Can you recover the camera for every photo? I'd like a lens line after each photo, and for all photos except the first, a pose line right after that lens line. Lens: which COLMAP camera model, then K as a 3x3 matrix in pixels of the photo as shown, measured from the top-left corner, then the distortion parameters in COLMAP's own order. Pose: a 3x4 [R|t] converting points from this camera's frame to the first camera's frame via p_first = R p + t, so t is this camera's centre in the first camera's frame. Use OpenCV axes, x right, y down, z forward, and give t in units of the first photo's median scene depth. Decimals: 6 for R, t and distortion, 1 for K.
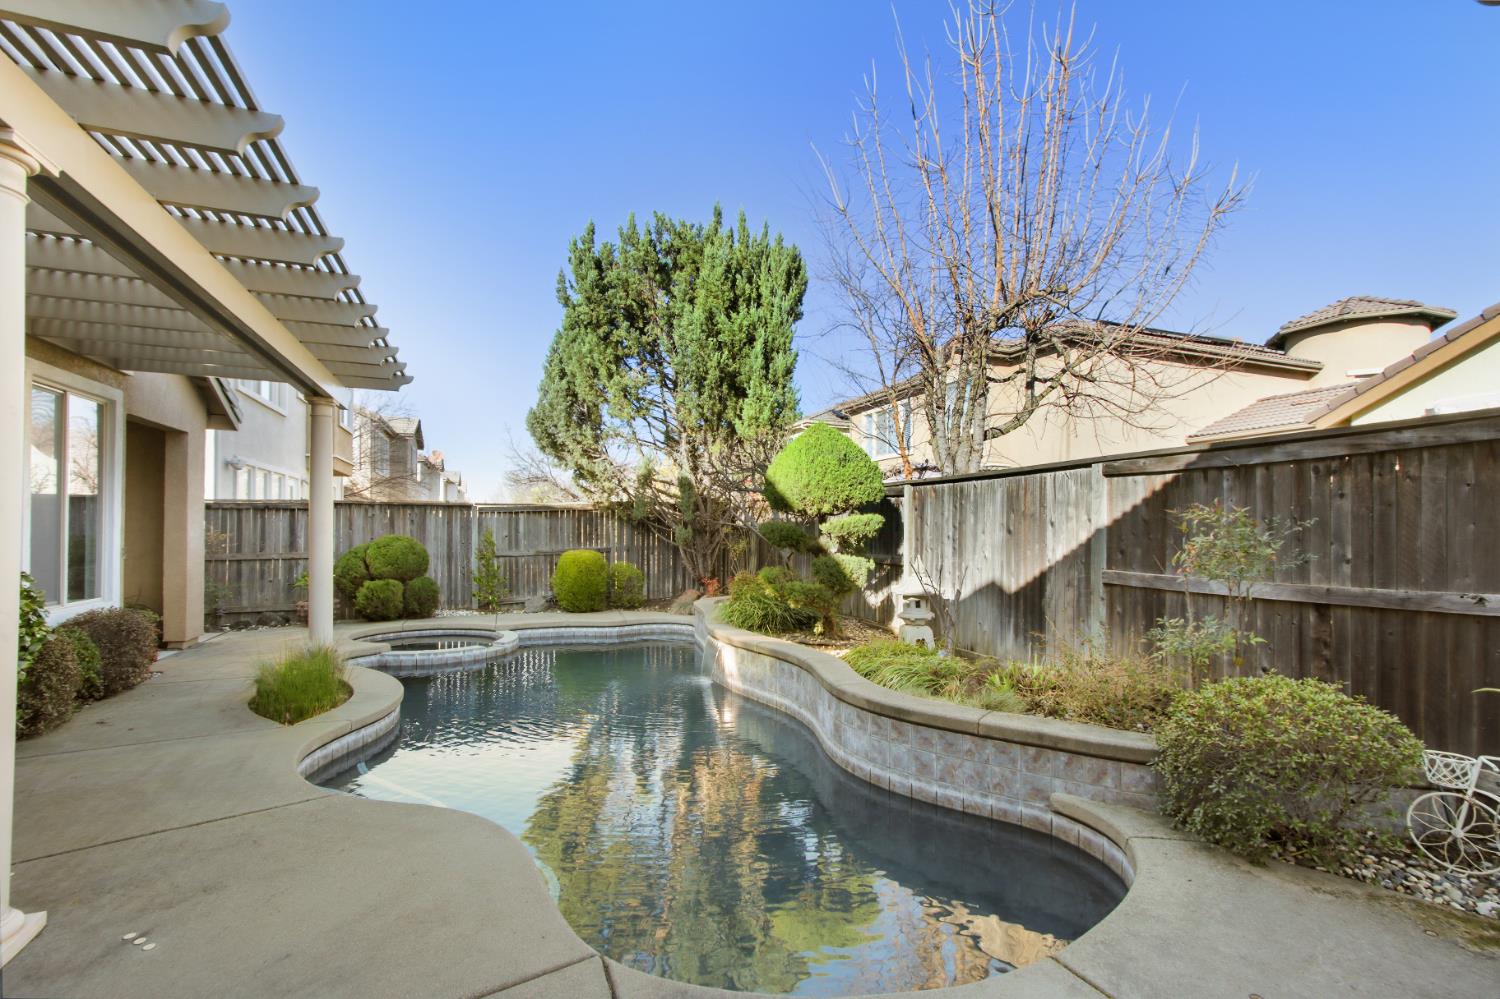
lens RADIAL K [[704.5, 0, 750.6], [0, 704.5, 521.1], [0, 0, 1]] dist [-0.000919, 0.001556]
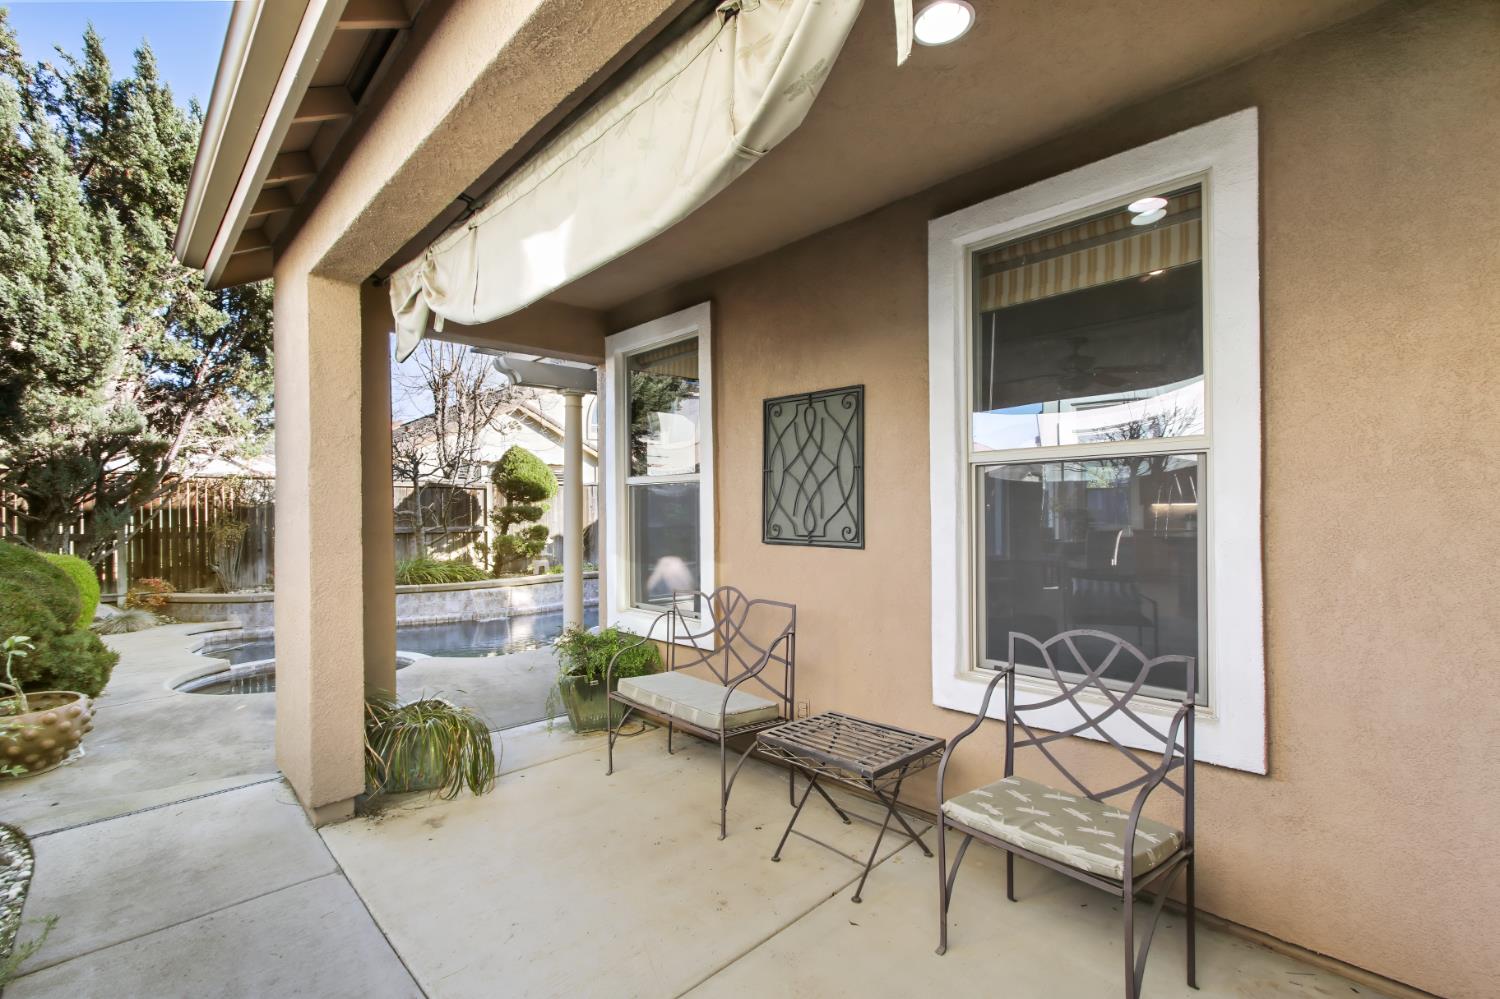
lens RADIAL K [[704.5, 0, 766.2], [0, 704.5, 502.9], [0, 0, 1]] dist [-0.000919, 0.001556]
pose [[-0.398629, -0.002512, 0.917109, -2.093941], [-0.011895, 0.999926, -0.002431, -0.010061], [-0.917035, -0.011878, -0.398629, 1.429543]]
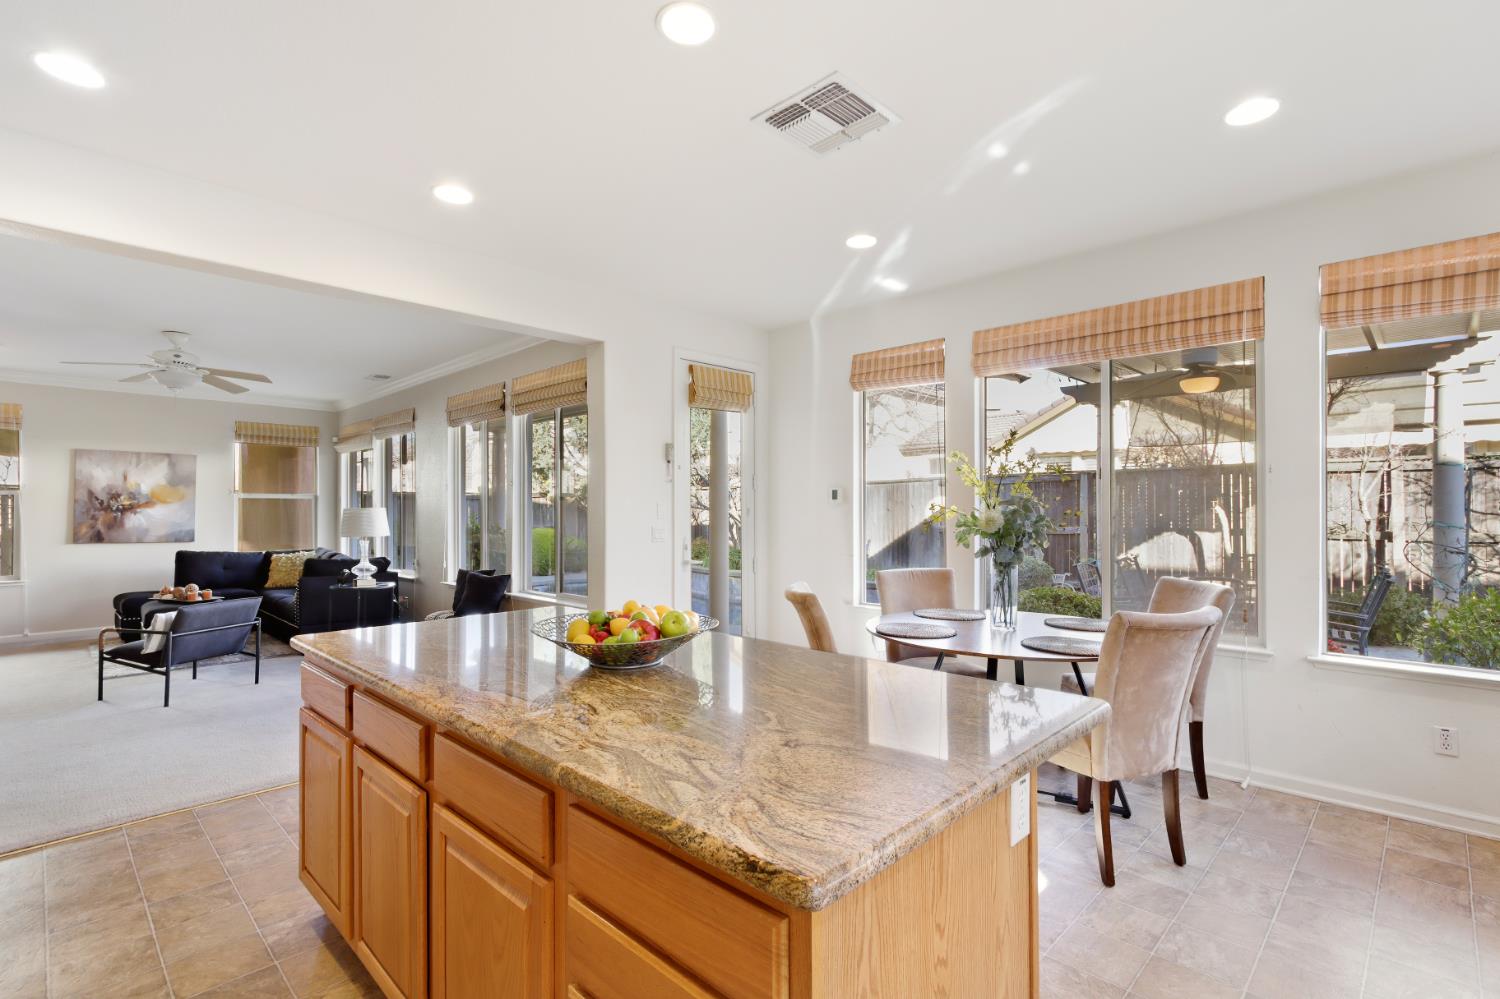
lens RADIAL K [[704.5, 0, 768.3], [0, 704.5, 508.1], [0, 0, 1]] dist [-0.000919, 0.001556]
pose [[0.901093, -0.011279, 0.433480, -0.903122], [0.006105, 0.999893, 0.013325, -0.022946], [-0.433584, -0.009361, 0.901065, -0.752079]]
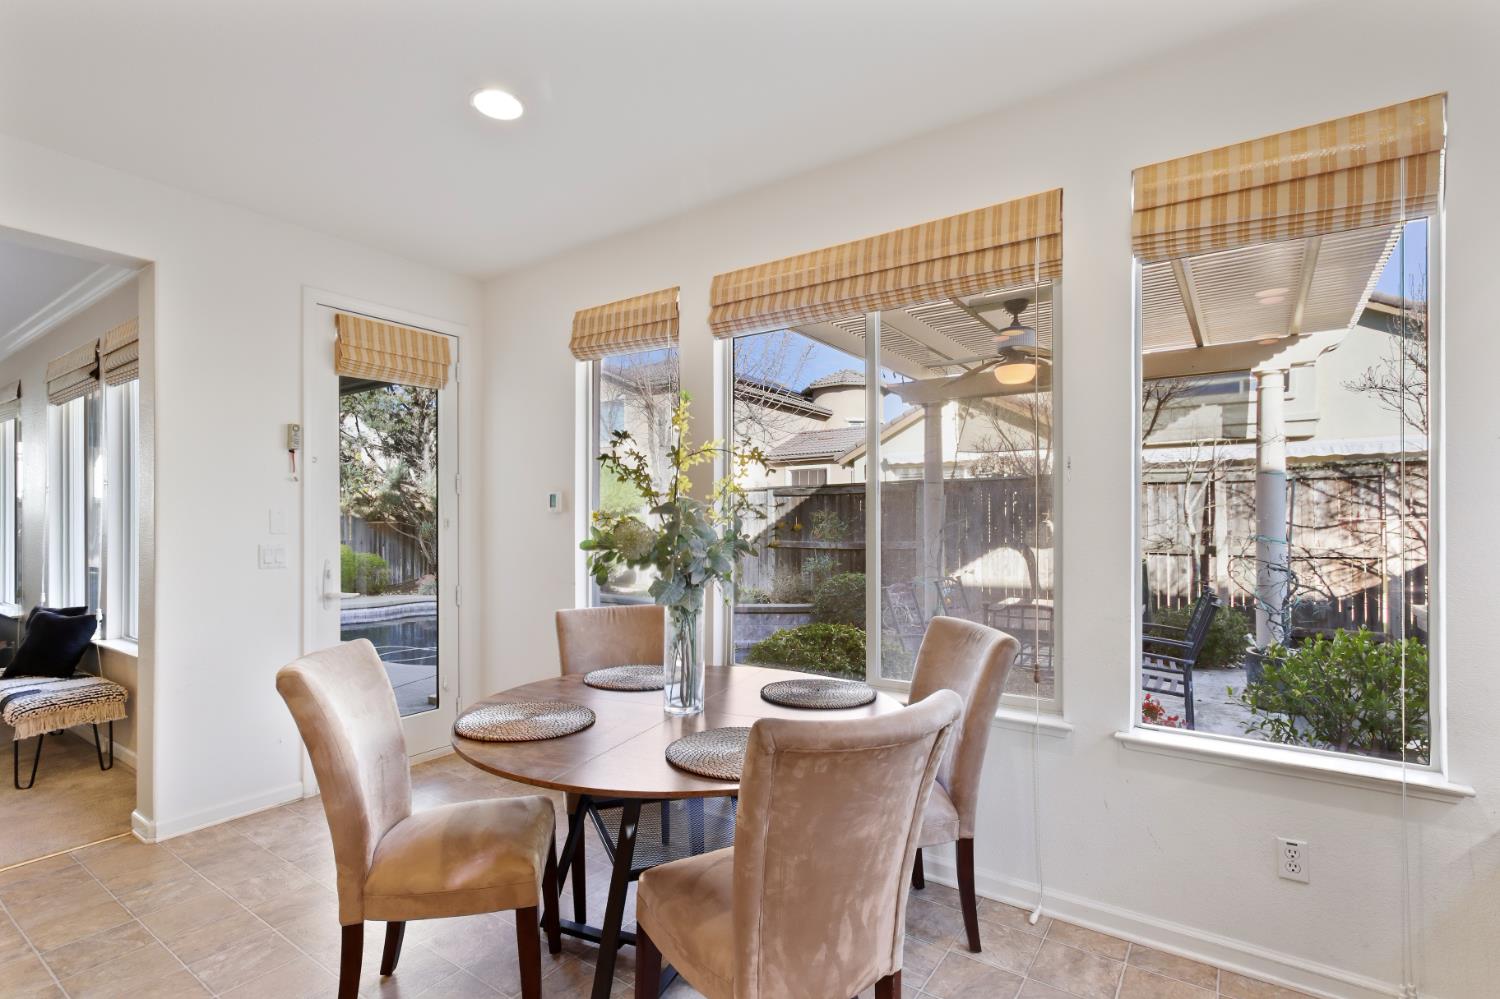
lens RADIAL K [[704.5, 0, 772.7], [0, 704.5, 521.6], [0, 0, 1]] dist [-0.000919, 0.001556]
pose [[0.816524, -0.010230, 0.577220, -0.636407], [0.001972, 0.999887, 0.014931, -0.017267], [-0.577308, -0.011053, 0.816452, -0.633927]]
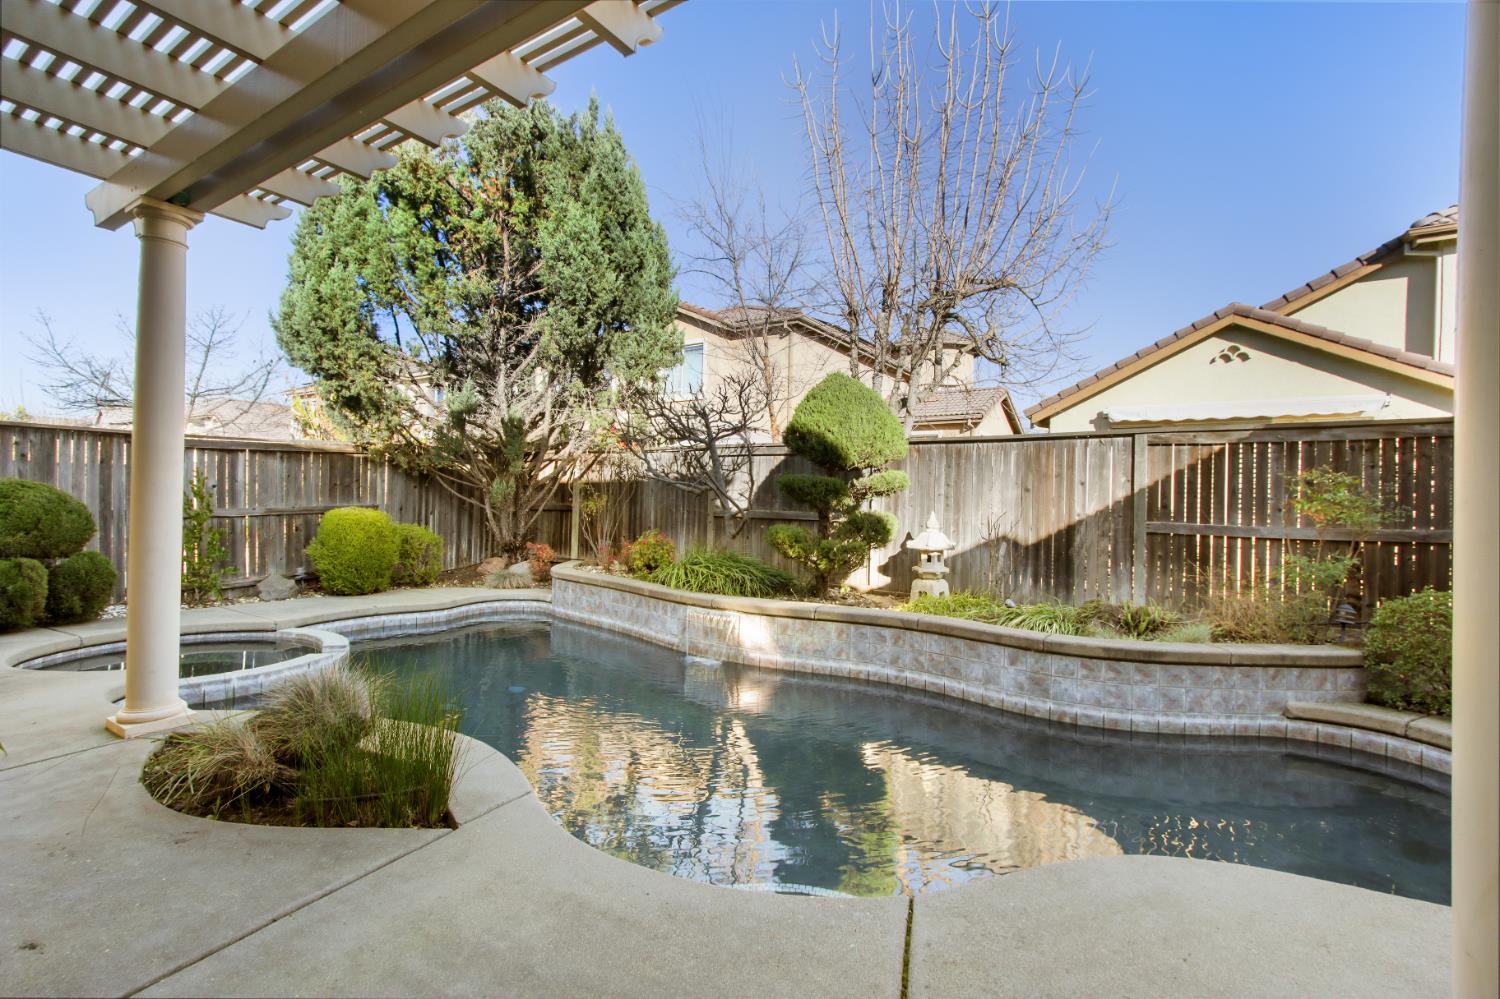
lens RADIAL K [[704.5, 0, 764.6], [0, 704.5, 487.5], [0, 0, 1]] dist [-0.000919, 0.001556]
pose [[0.807784, 0.021592, 0.589082, -0.675697], [-0.024028, 0.999704, -0.003694, 0.027402], [-0.588988, -0.011171, 0.808064, 0.367897]]
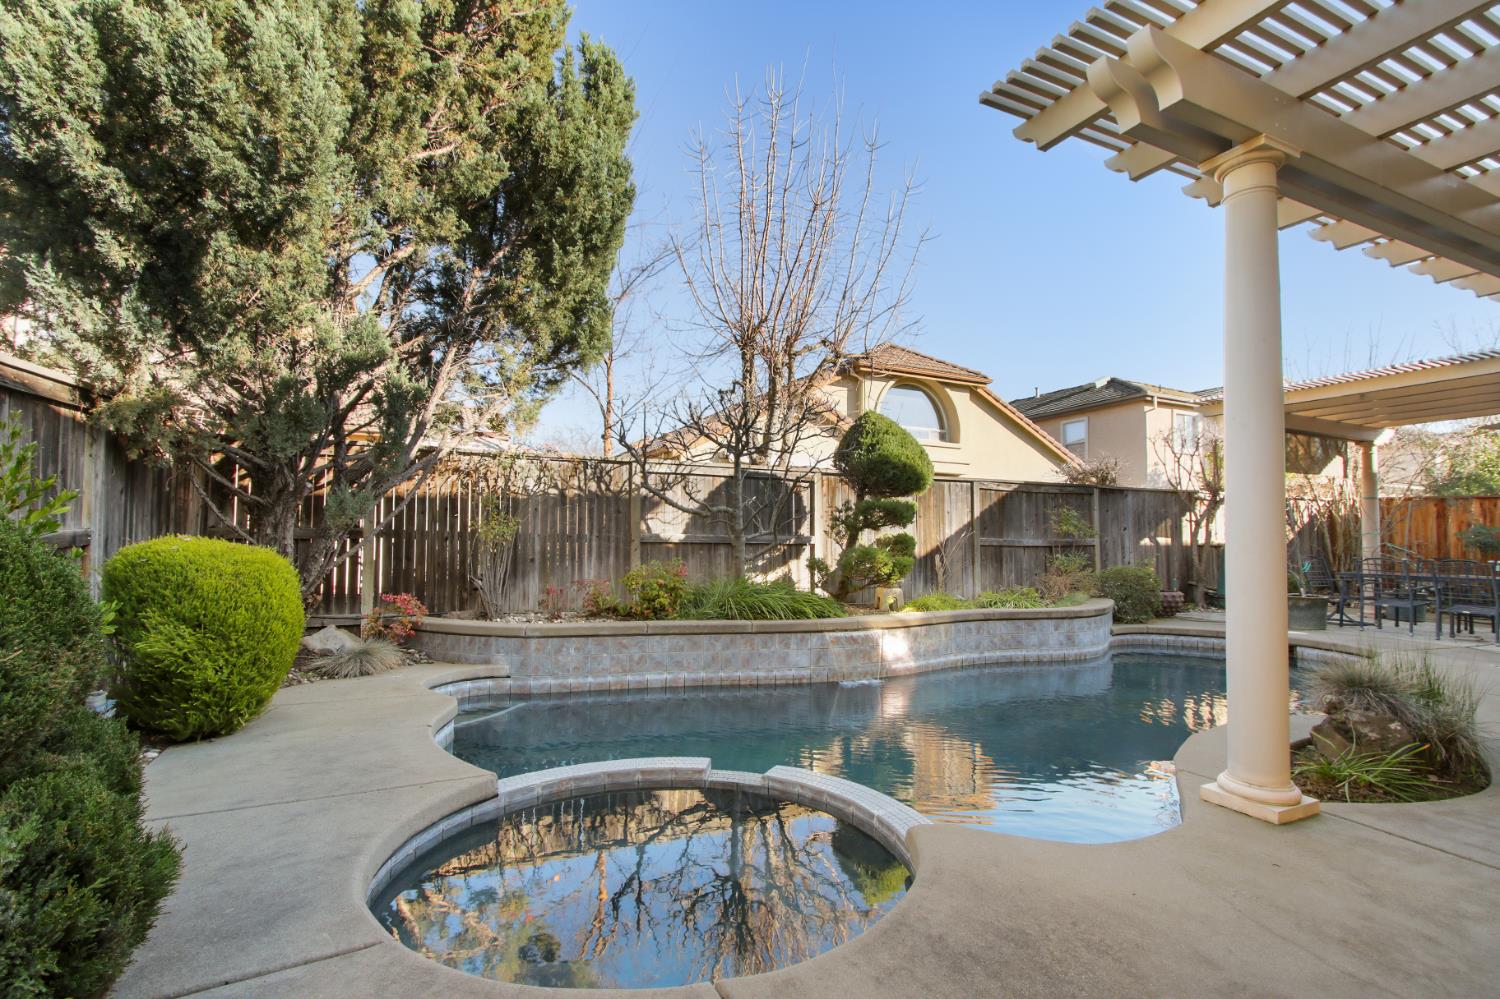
lens RADIAL K [[704.5, 0, 751.3], [0, 704.5, 511.8], [0, 0, 1]] dist [-0.000919, 0.001556]
pose [[-0.111766, 0.032594, 0.993200, -1.205307], [-0.024375, 0.999071, -0.035529, 0.072734], [-0.993436, -0.028180, -0.110868, 1.655039]]
